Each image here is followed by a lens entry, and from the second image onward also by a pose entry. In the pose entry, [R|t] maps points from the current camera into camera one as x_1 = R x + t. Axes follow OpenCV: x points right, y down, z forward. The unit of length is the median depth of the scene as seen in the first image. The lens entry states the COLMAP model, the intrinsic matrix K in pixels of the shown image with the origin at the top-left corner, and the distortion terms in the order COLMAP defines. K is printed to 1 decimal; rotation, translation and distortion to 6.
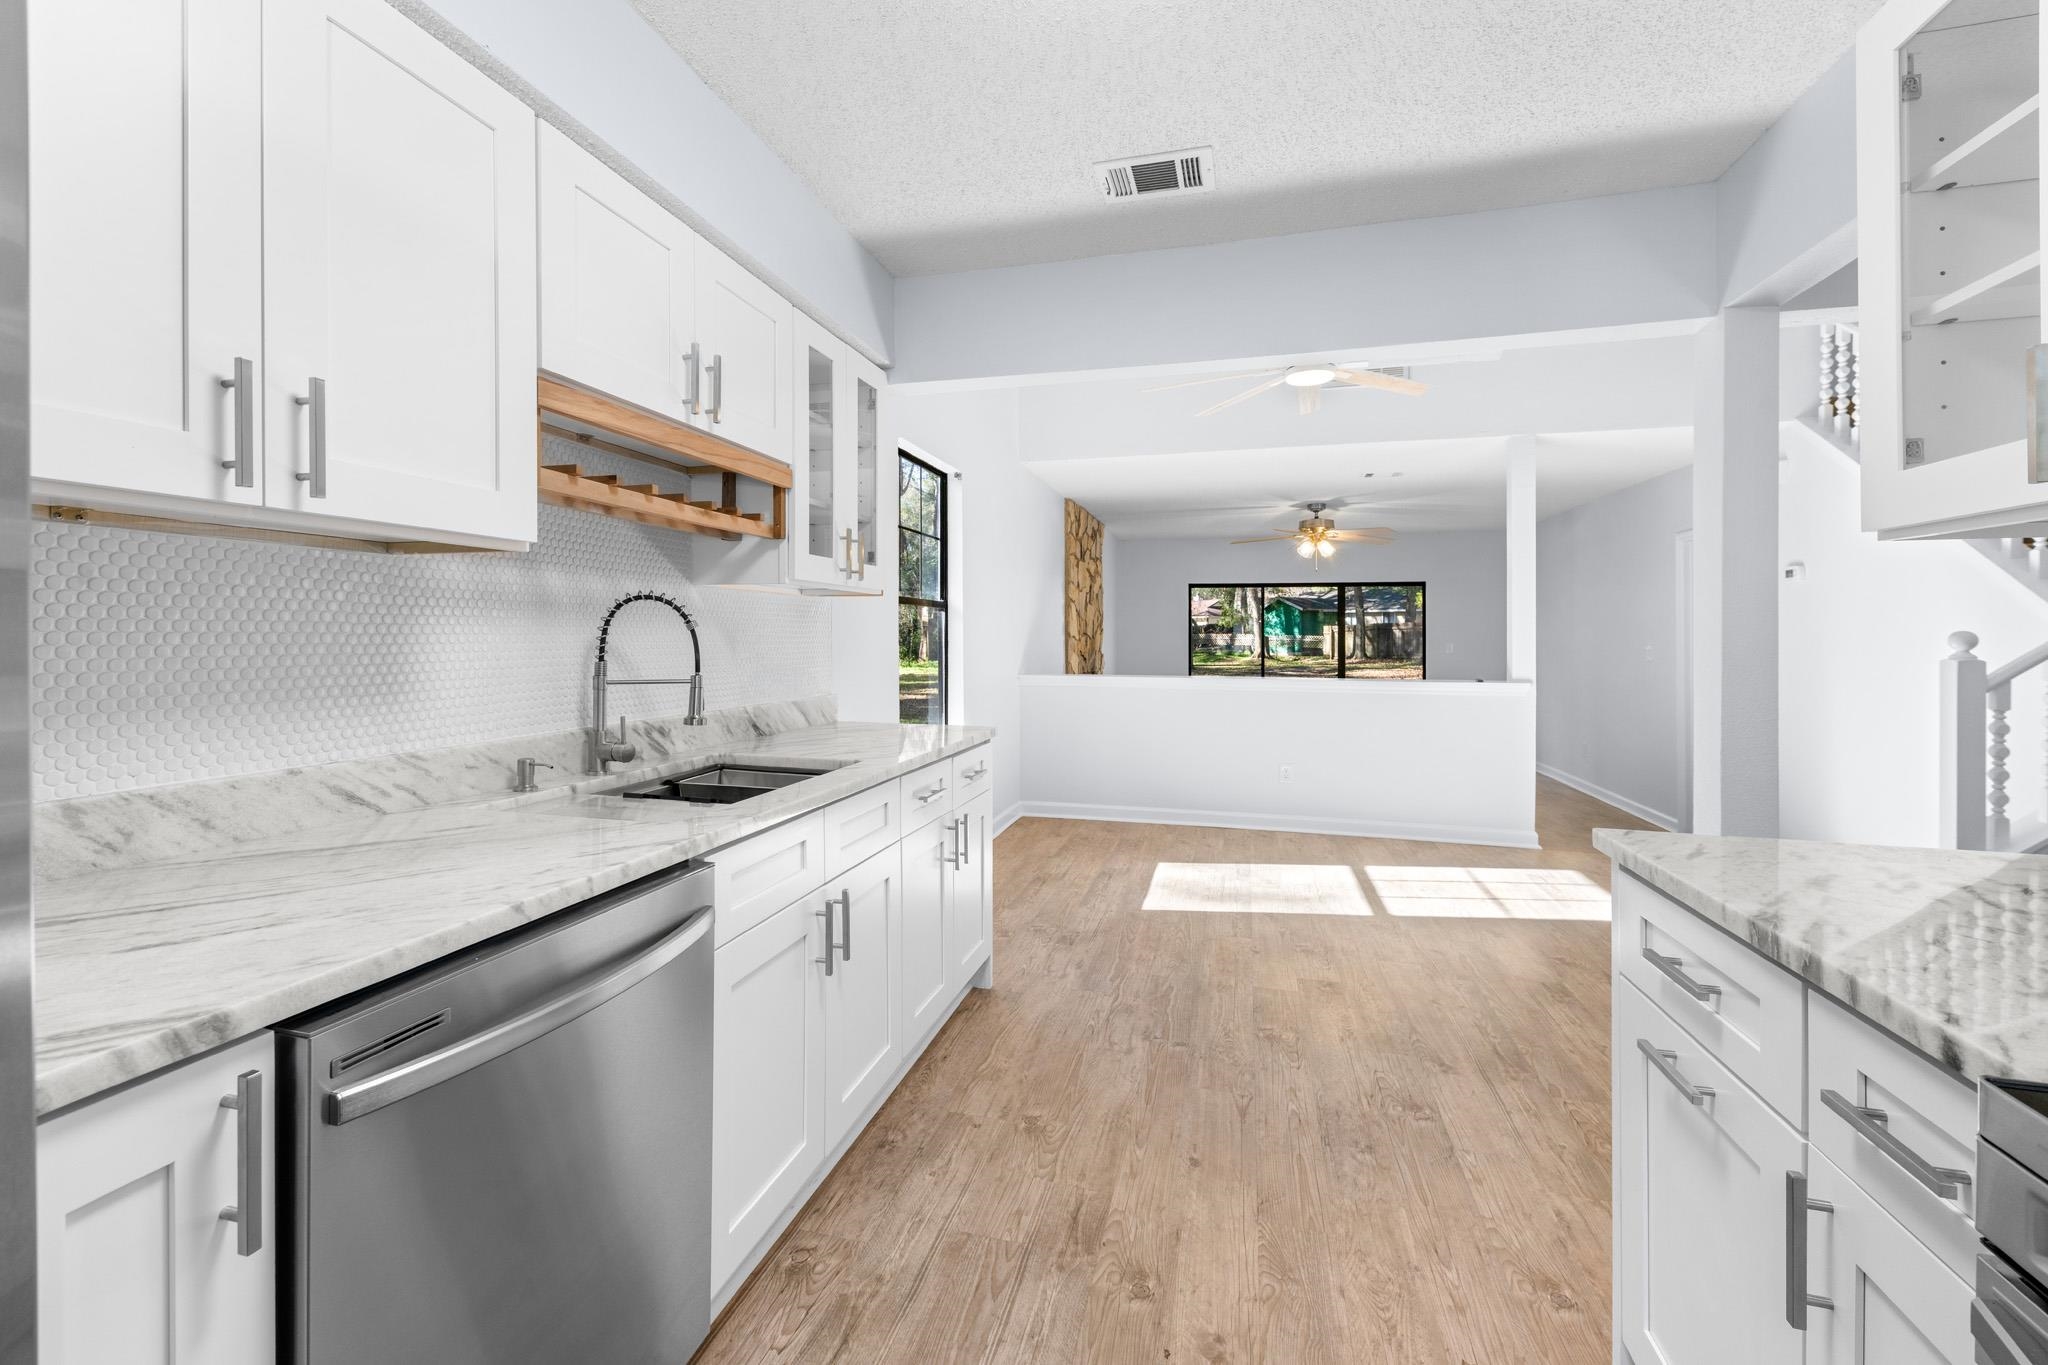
lens RADIAL K [[830.3, 0, 1019.6], [0, 830.3, 634.1], [0, 0, 1]] dist [0.009122, -0.000420]
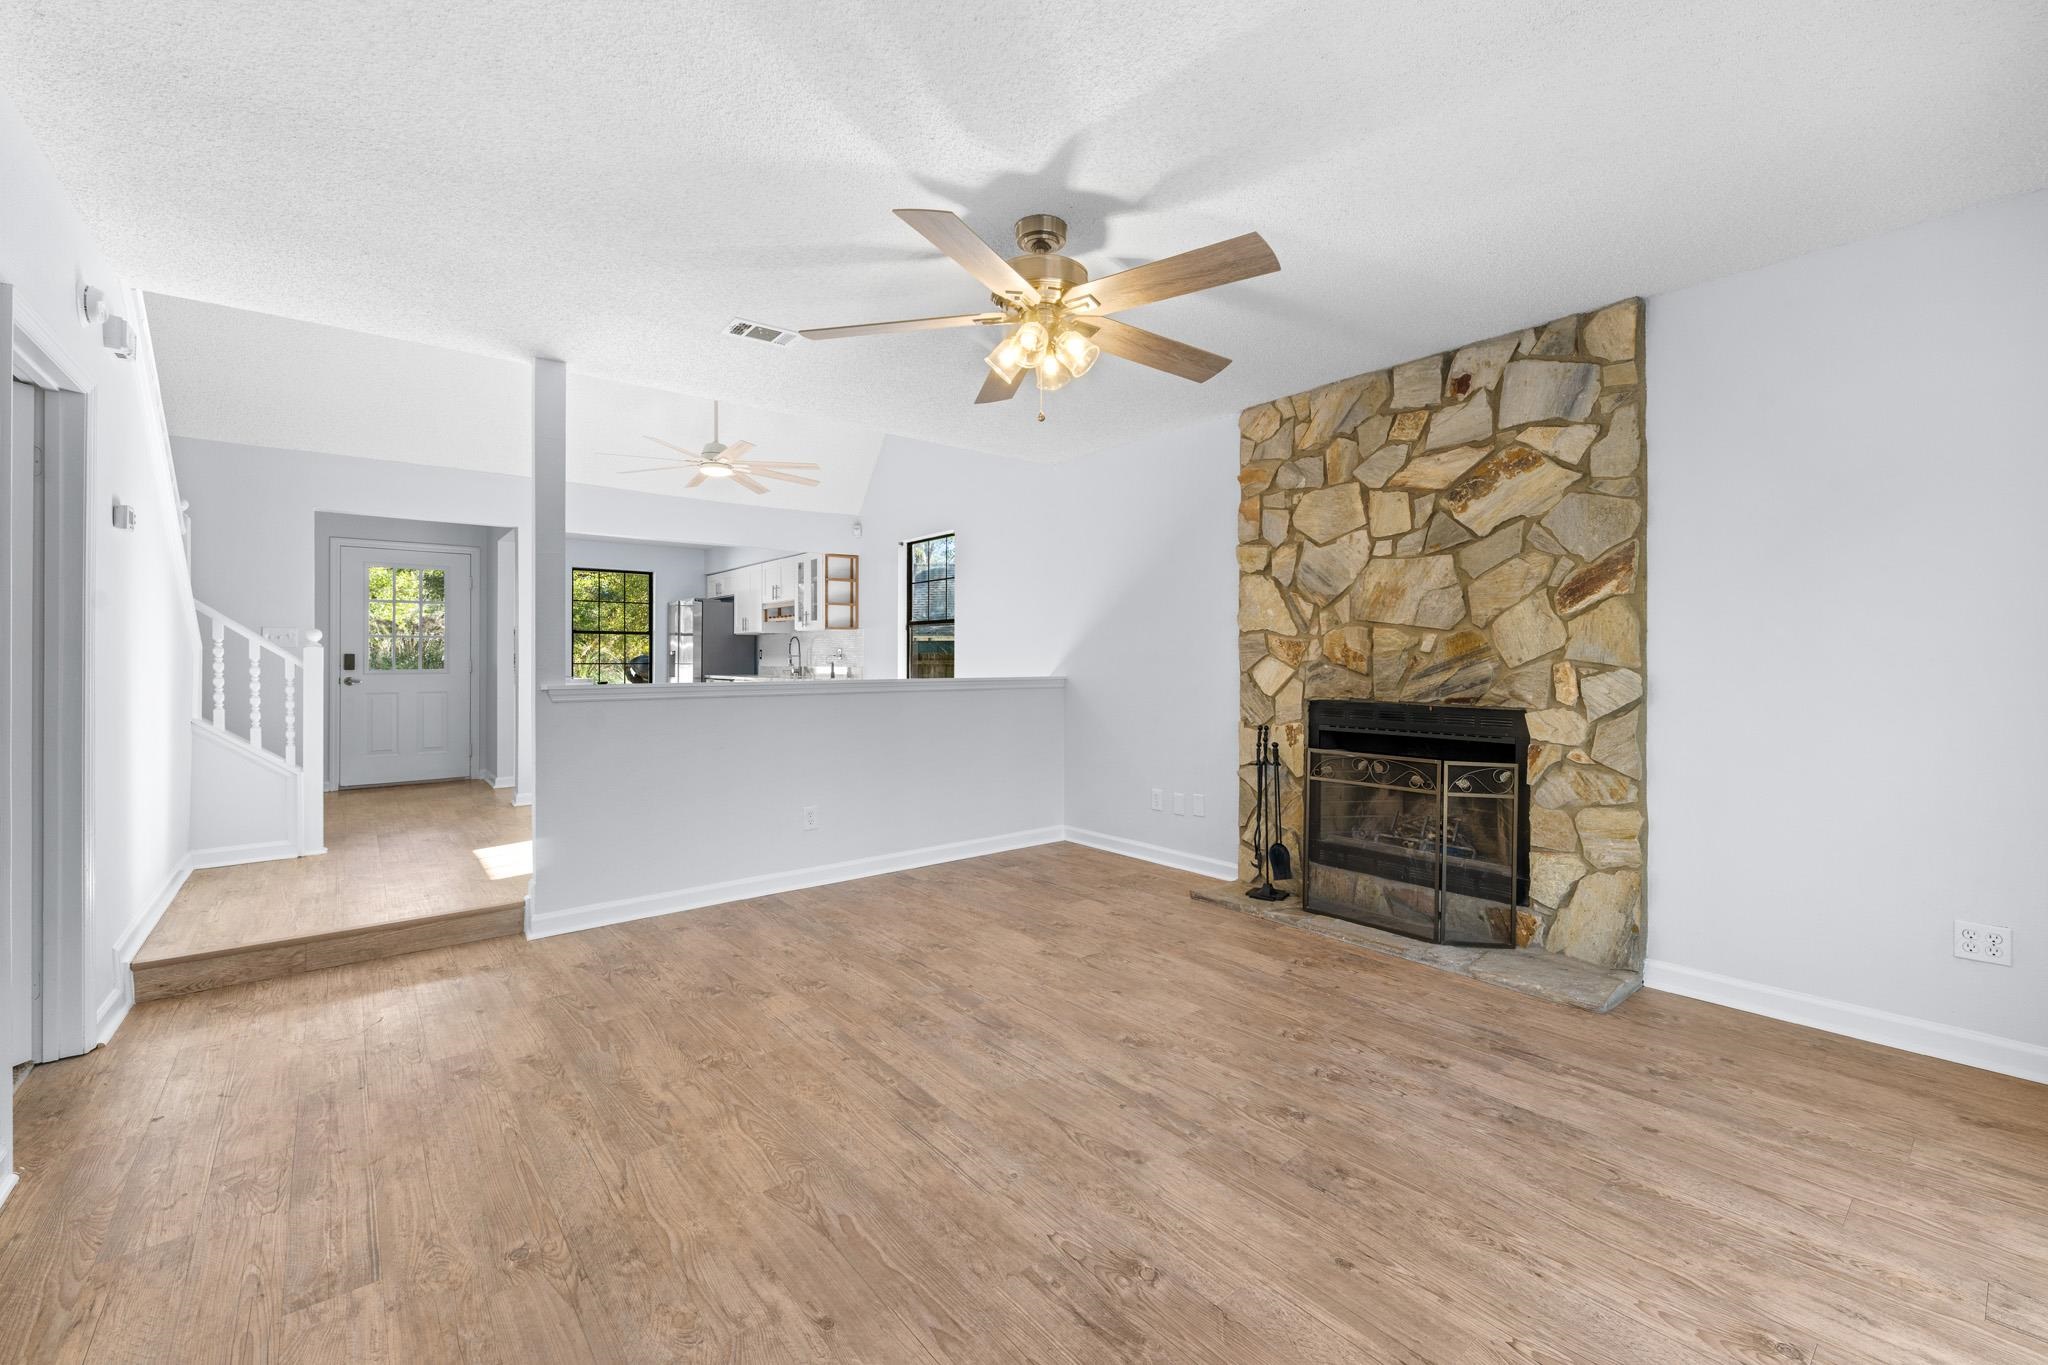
lens RADIAL K [[836.8, 0, 1013.7], [0, 836.8, 651.8], [0, 0, 1]] dist [0.001130, 0.000033]
pose [[-0.595048, -0.008998, -0.803640, 1.843156], [0.002186, 0.999916, -0.012814, 0.070592], [0.803687, -0.009382, -0.594978, 3.440483]]
